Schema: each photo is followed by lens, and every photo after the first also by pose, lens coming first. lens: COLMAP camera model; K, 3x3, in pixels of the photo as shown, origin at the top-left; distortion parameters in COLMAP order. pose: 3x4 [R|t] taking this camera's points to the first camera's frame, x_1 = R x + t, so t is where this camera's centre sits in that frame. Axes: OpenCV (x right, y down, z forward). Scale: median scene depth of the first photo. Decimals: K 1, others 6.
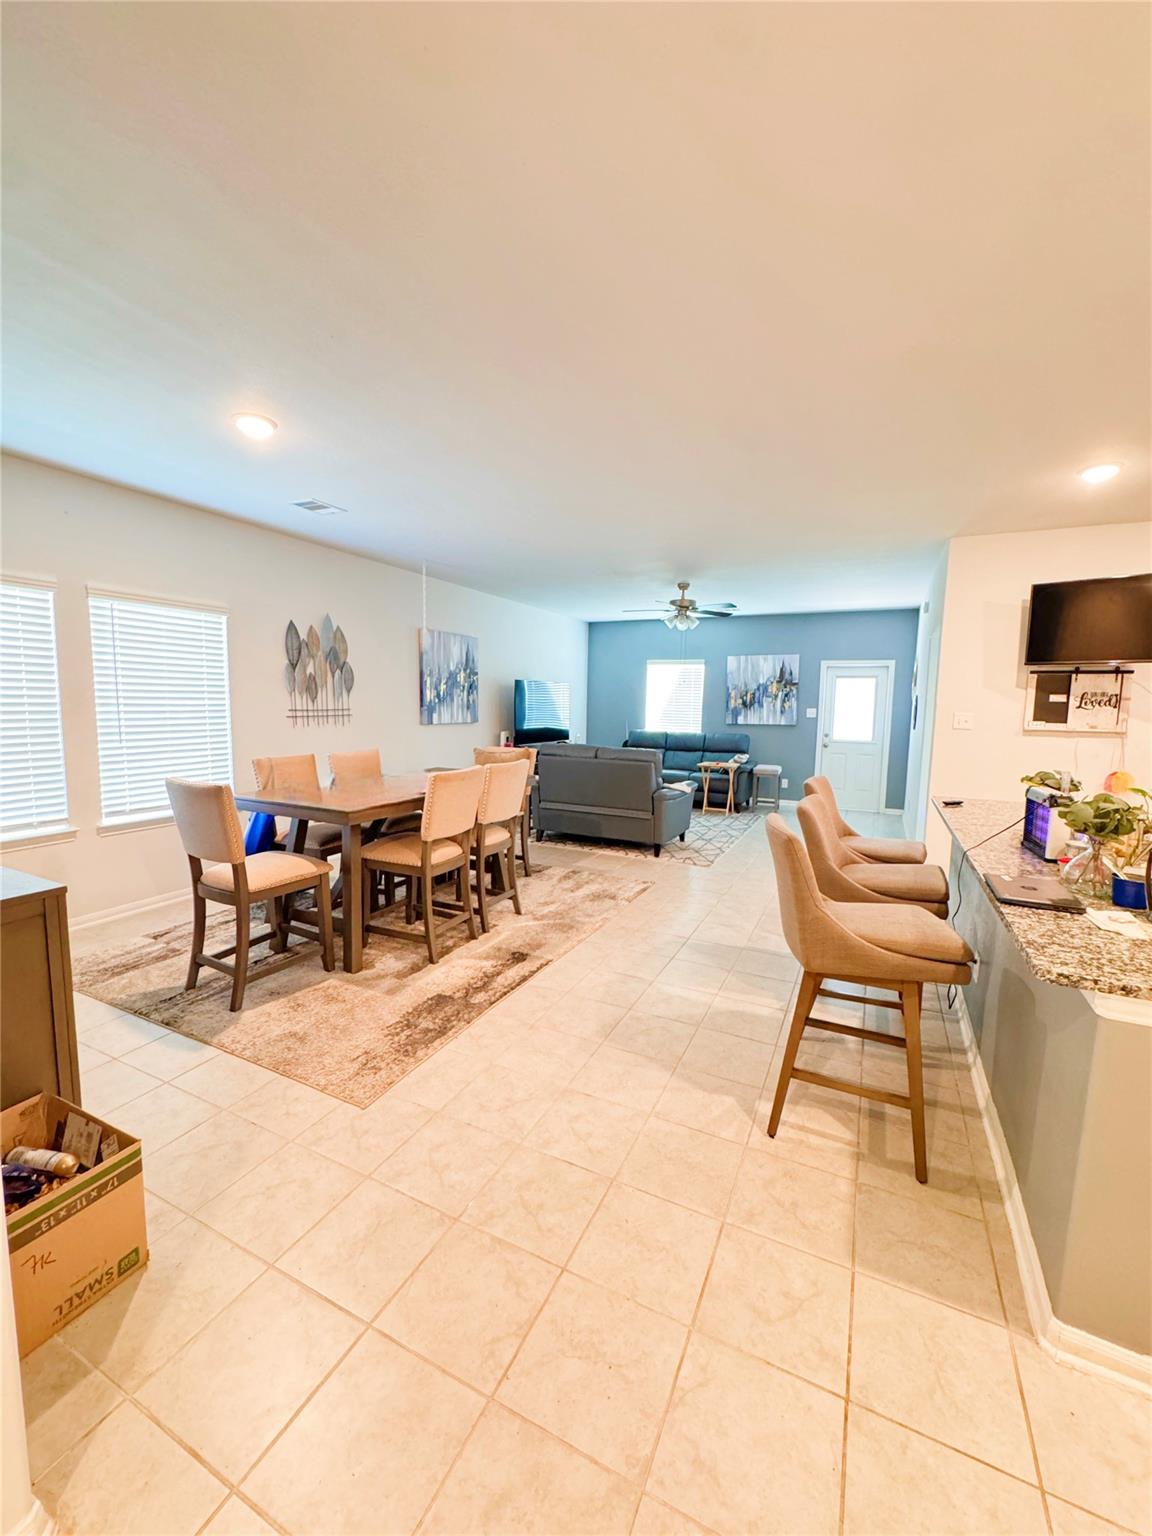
lens RADIAL K [[617.0, 0, 570.6], [0, 617.0, 772.4], [0, 0, 1]] dist [-0.003108, 0.000448]
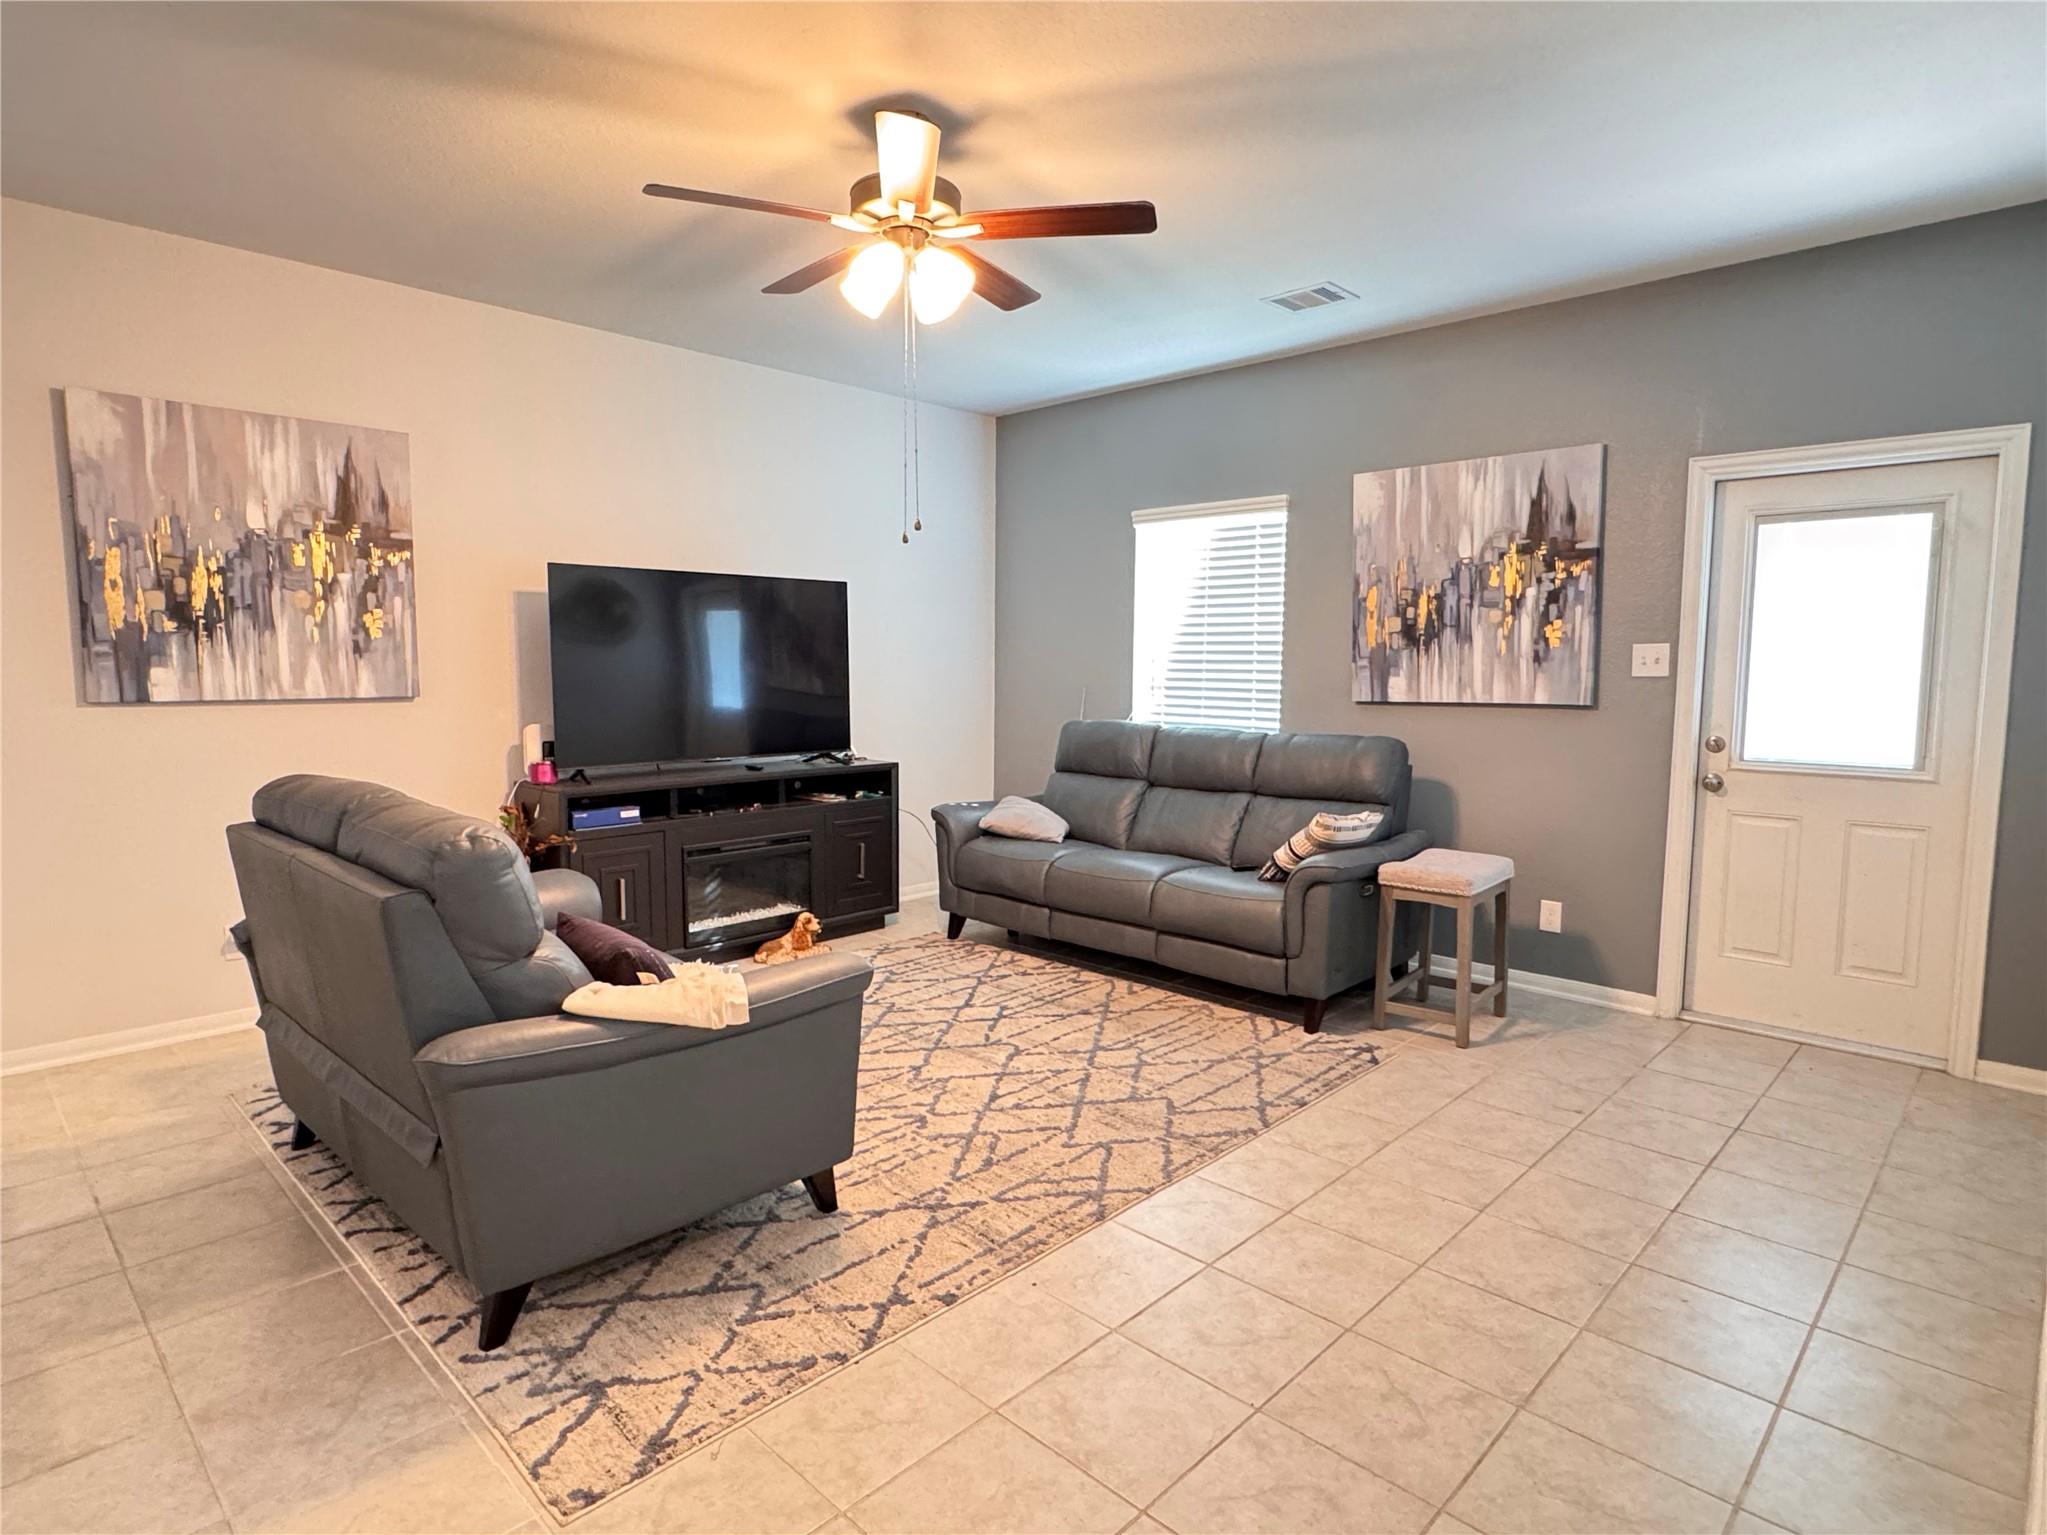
lens RADIAL K [[1103.0, 0, 1034.2], [0, 1103.0, 758.0], [0, 0, 1]] dist [-0.002104, 0.000205]
pose [[0.951806, 0.015174, -0.306326, 0.408530], [-0.024206, 0.999376, -0.025709, -0.051698], [0.305744, 0.031885, 0.951580, 0.677677]]
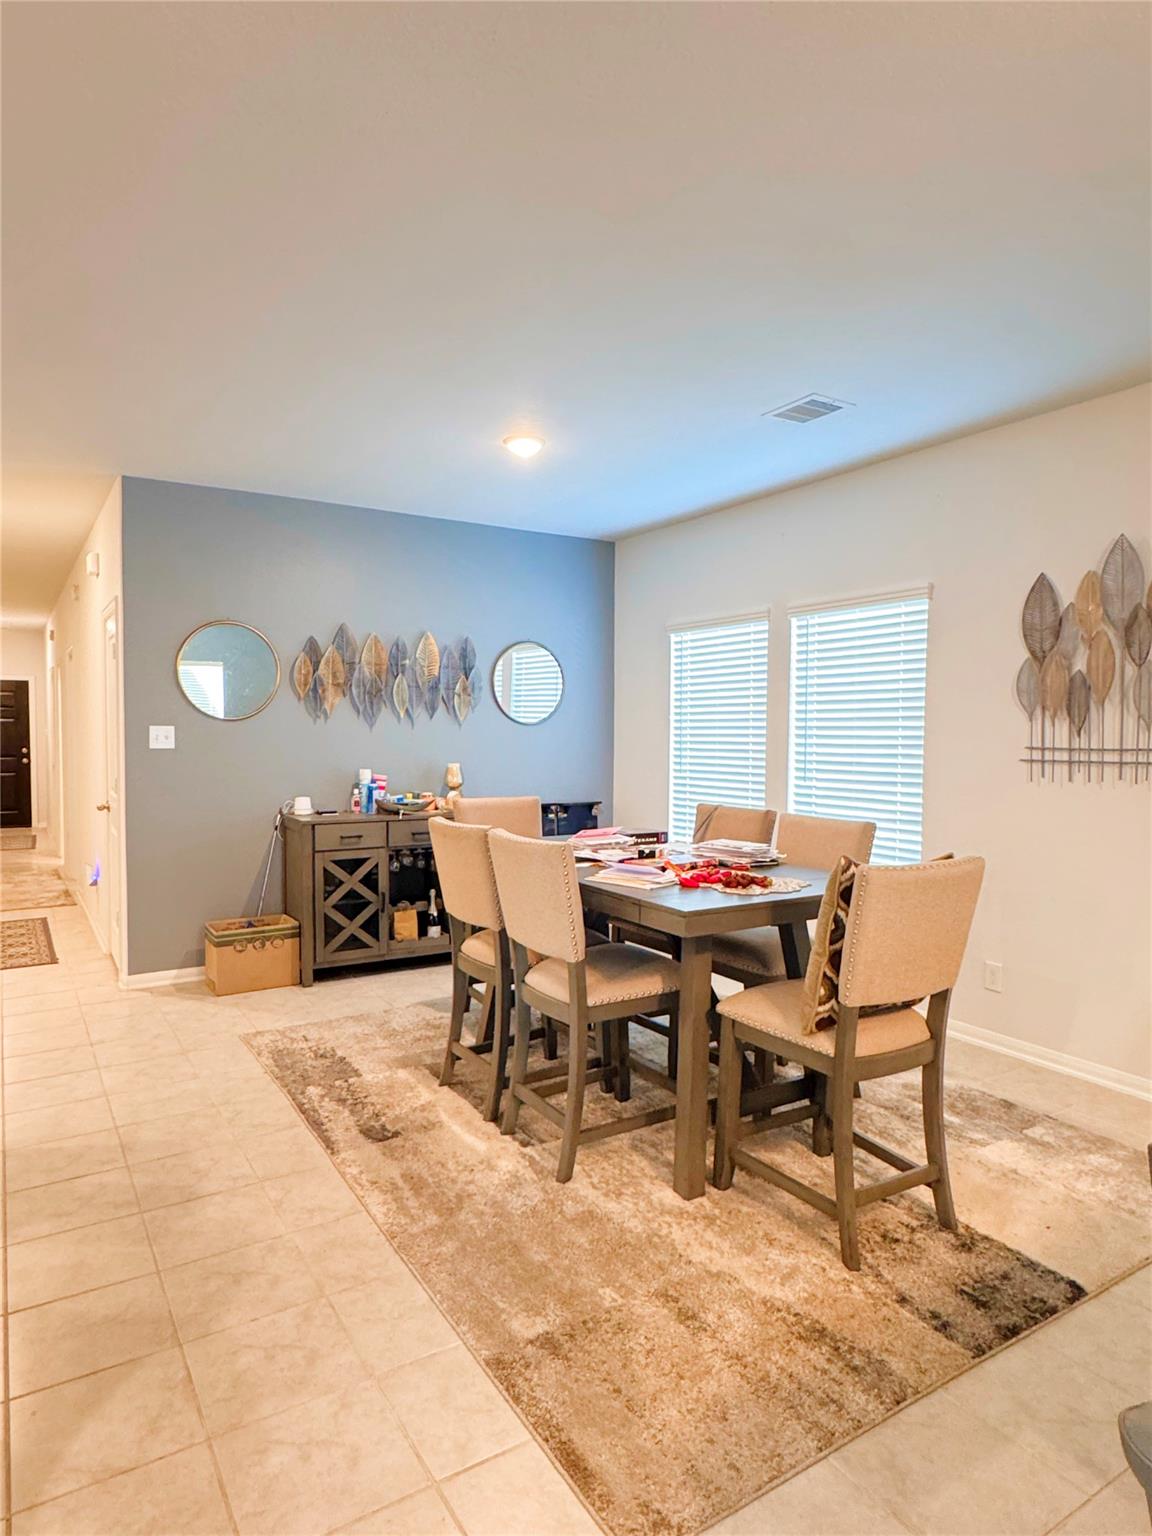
lens RADIAL K [[913.4, 0, 571.3], [0, 913.4, 767.0], [0, 0, 1]] dist [0.003389, 0.000401]
pose [[-0.520780, 0.013753, -0.853580, 0.338121], [-0.111780, 0.990163, 0.084152, -0.090776], [0.846341, 0.139238, -0.514121, 0.911498]]
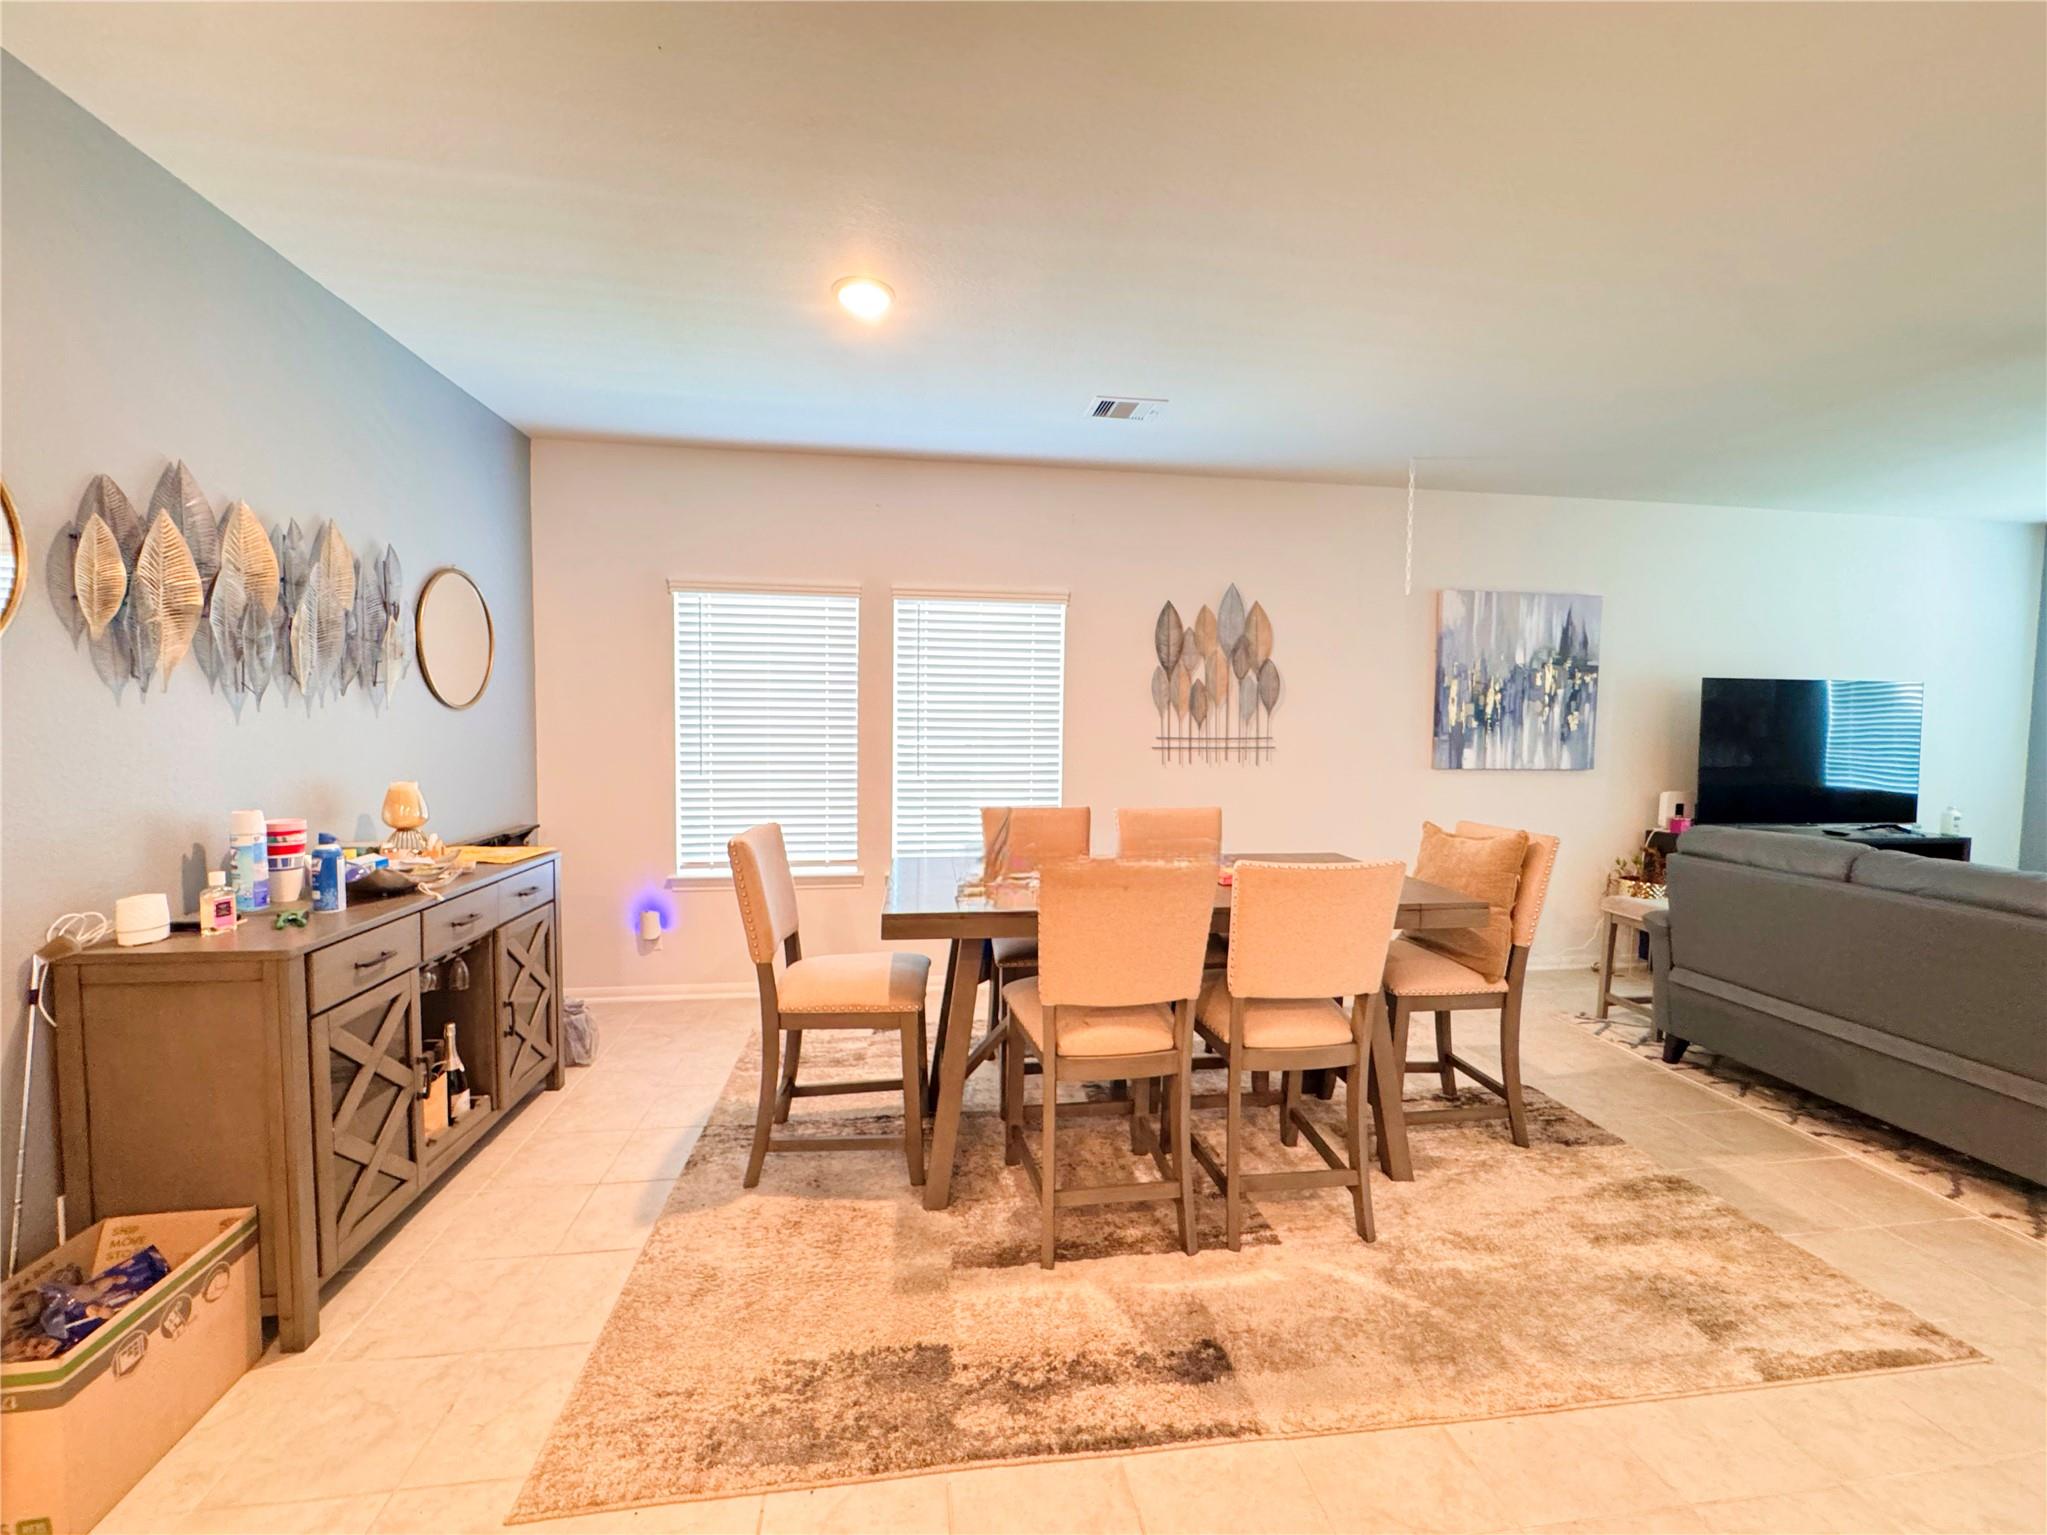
lens RADIAL K [[822.3, 0, 1024.4], [0, 822.3, 766.3], [0, 0, 1]] dist [-0.003108, 0.000448]
pose [[0.567290, 0.034900, -0.822779, 0.154444], [-0.096476, 0.995038, -0.024312, -0.030808], [0.817848, 0.093170, 0.567842, 0.333559]]
